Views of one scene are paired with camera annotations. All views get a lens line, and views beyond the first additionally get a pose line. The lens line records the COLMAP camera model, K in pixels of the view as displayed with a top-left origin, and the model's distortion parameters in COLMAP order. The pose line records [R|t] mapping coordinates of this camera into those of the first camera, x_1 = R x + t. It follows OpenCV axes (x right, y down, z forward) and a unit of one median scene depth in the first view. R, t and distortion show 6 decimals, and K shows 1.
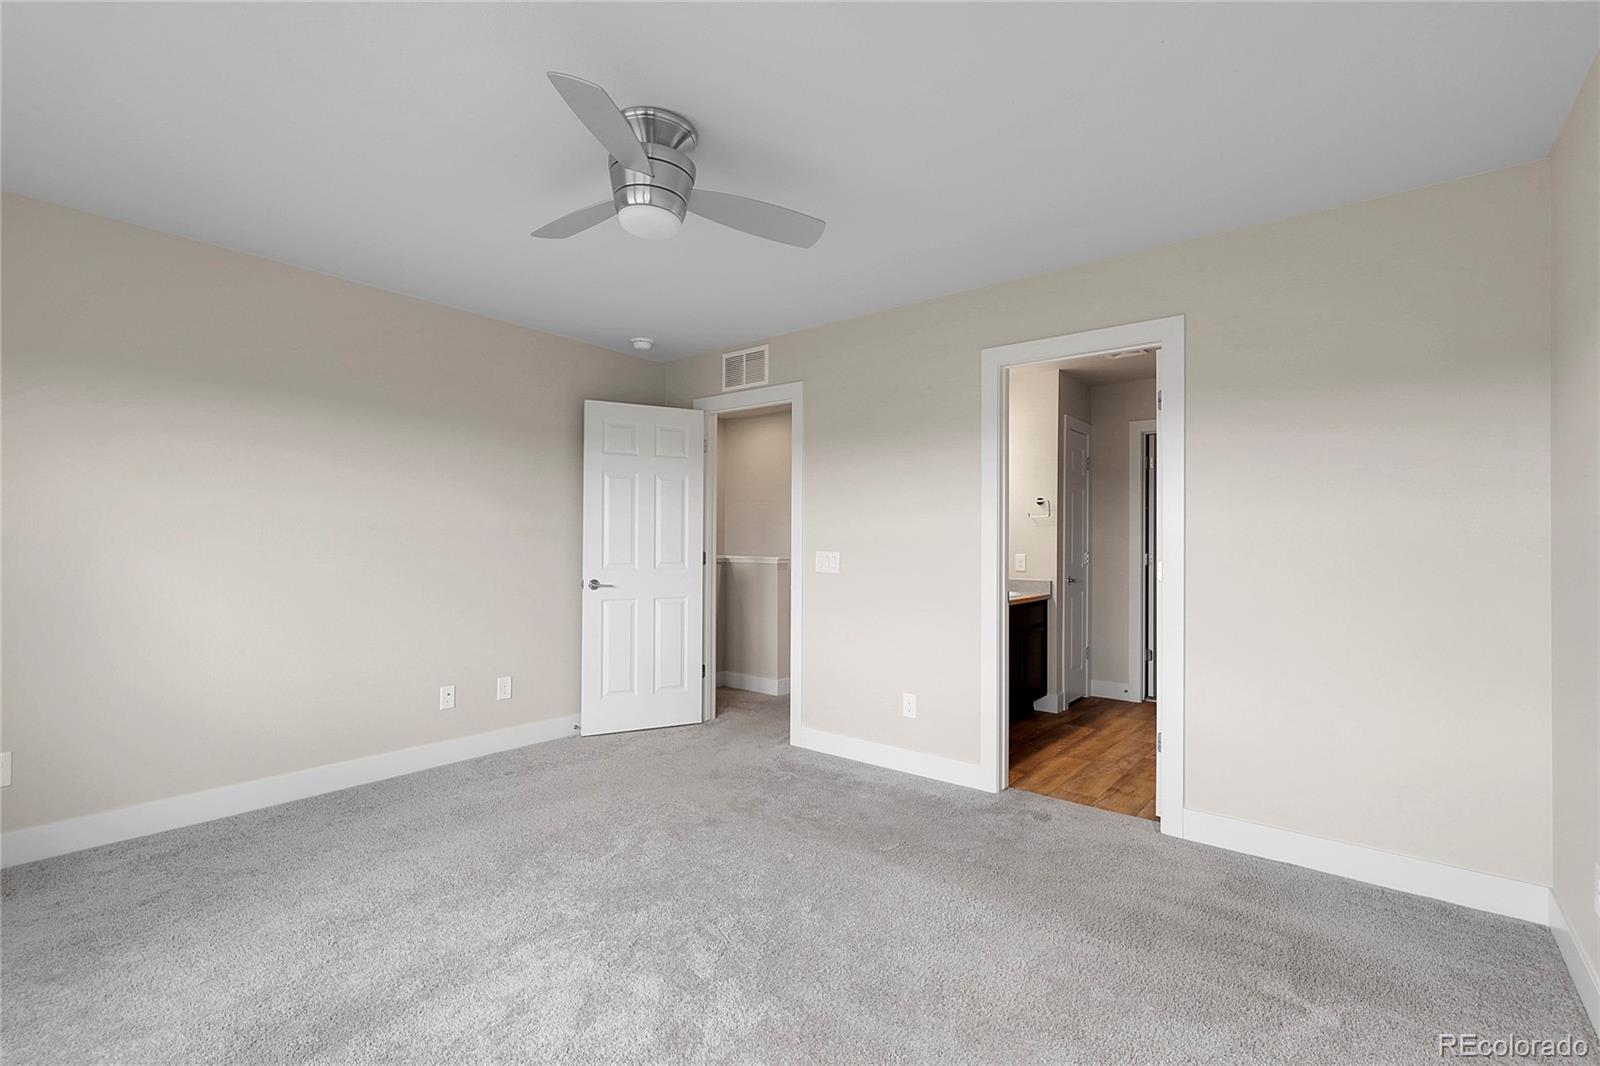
lens RADIAL K [[724.1, 0, 795.9], [0, 724.1, 534.2], [0, 0, 1]] dist [0.007285, -0.000111]
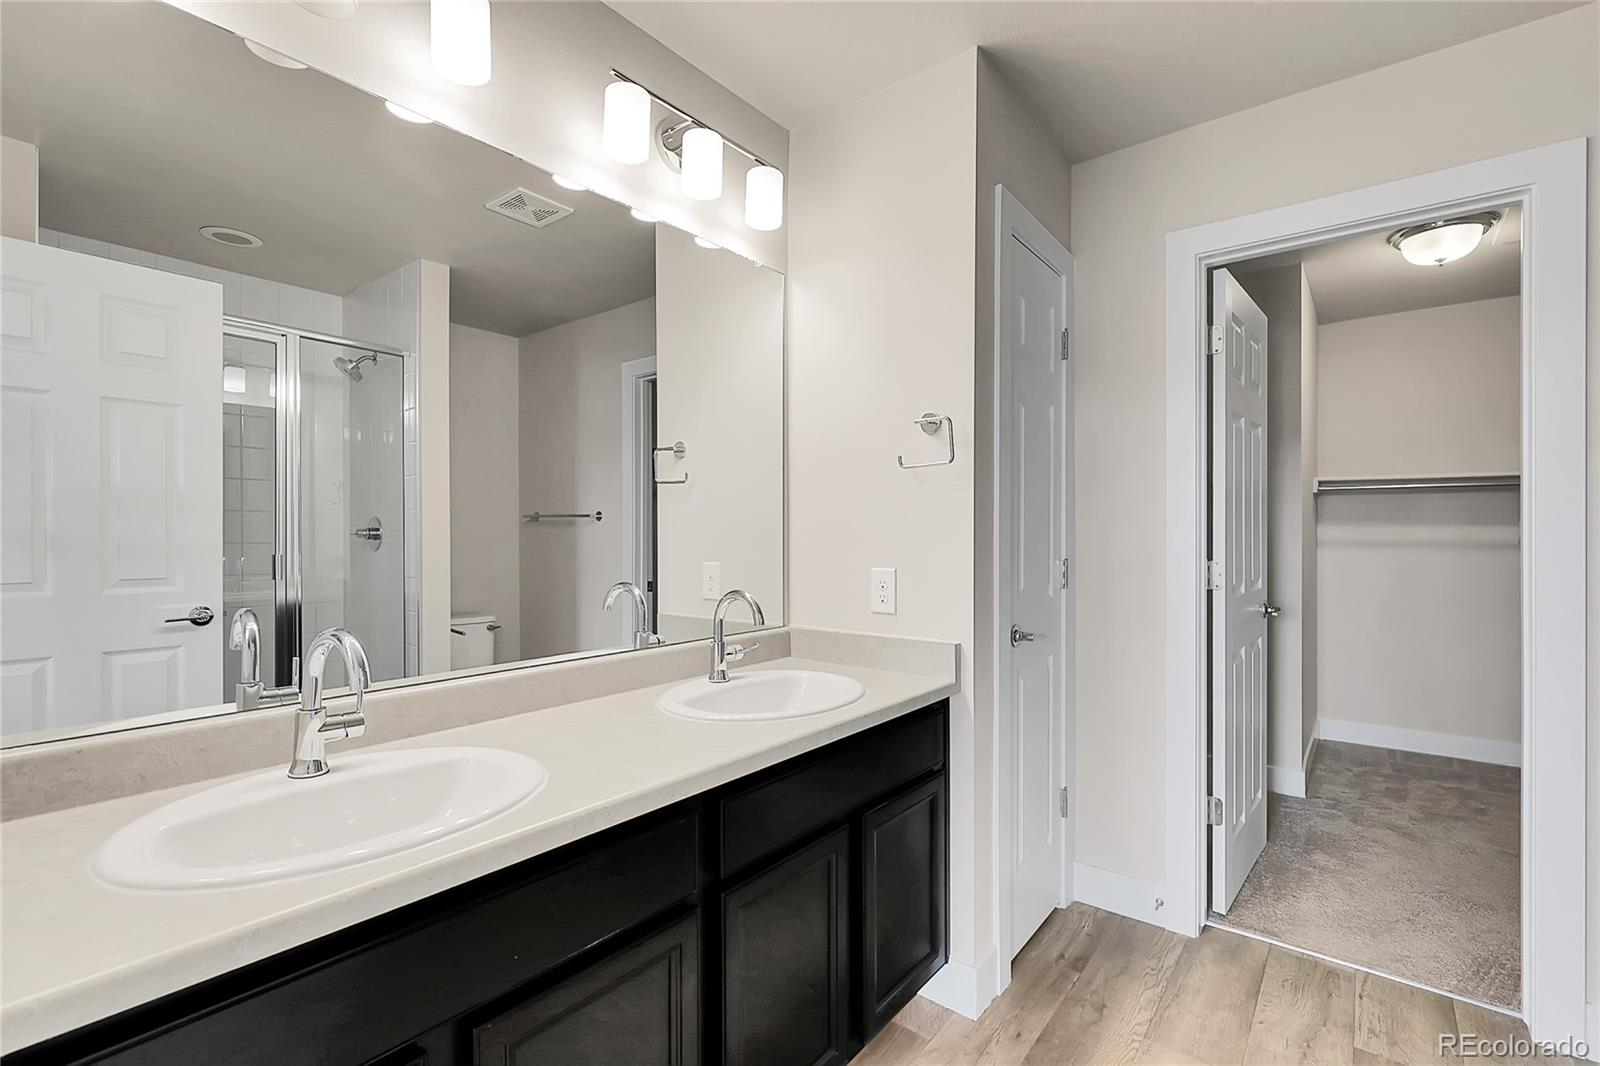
lens RADIAL K [[724.1, 0, 798.8], [0, 724.1, 532.7], [0, 0, 1]] dist [0.007285, -0.000111]
pose [[0.999885, -0.007764, 0.013000, 0.261519], [0.007656, 0.999936, 0.008355, 0.006217], [-0.013064, -0.008255, 0.999881, 0.625798]]
